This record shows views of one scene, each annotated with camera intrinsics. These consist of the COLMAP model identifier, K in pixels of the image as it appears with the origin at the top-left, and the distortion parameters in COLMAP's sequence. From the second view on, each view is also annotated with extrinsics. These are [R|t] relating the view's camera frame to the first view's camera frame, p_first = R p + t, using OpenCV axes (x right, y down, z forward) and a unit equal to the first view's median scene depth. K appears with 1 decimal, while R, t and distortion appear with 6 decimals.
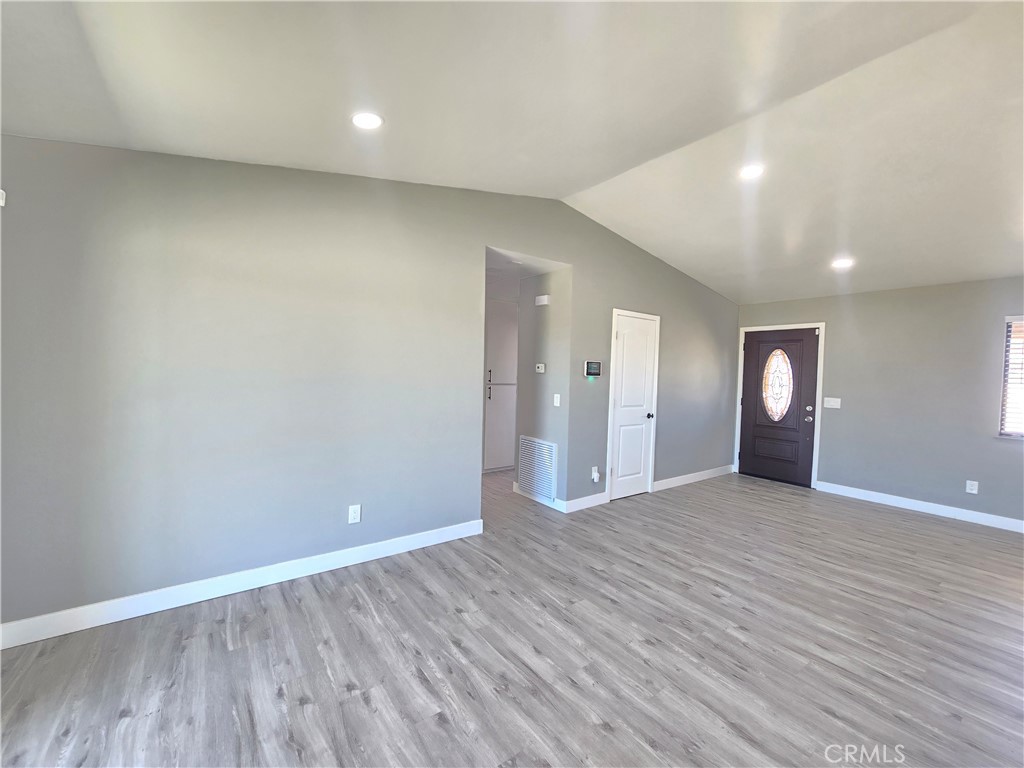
lens RADIAL K [[420.3, 0, 510.3], [0, 420.3, 385.5], [0, 0, 1]] dist [-0.003080, 0.000389]
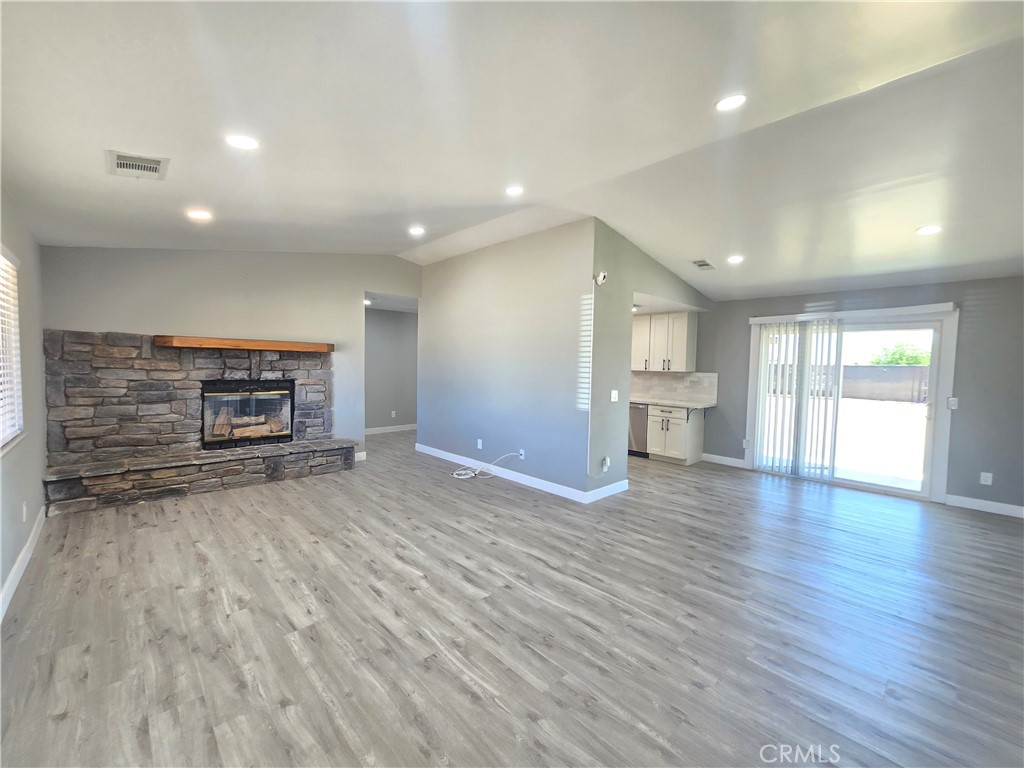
lens RADIAL K [[420.3, 0, 514.4], [0, 420.3, 384.2], [0, 0, 1]] dist [-0.003080, 0.000389]
pose [[-0.990105, -0.044276, -0.133159, 1.024567], [-0.055988, 0.994761, 0.085534, -0.047107], [0.128674, 0.092143, -0.987397, 1.707140]]
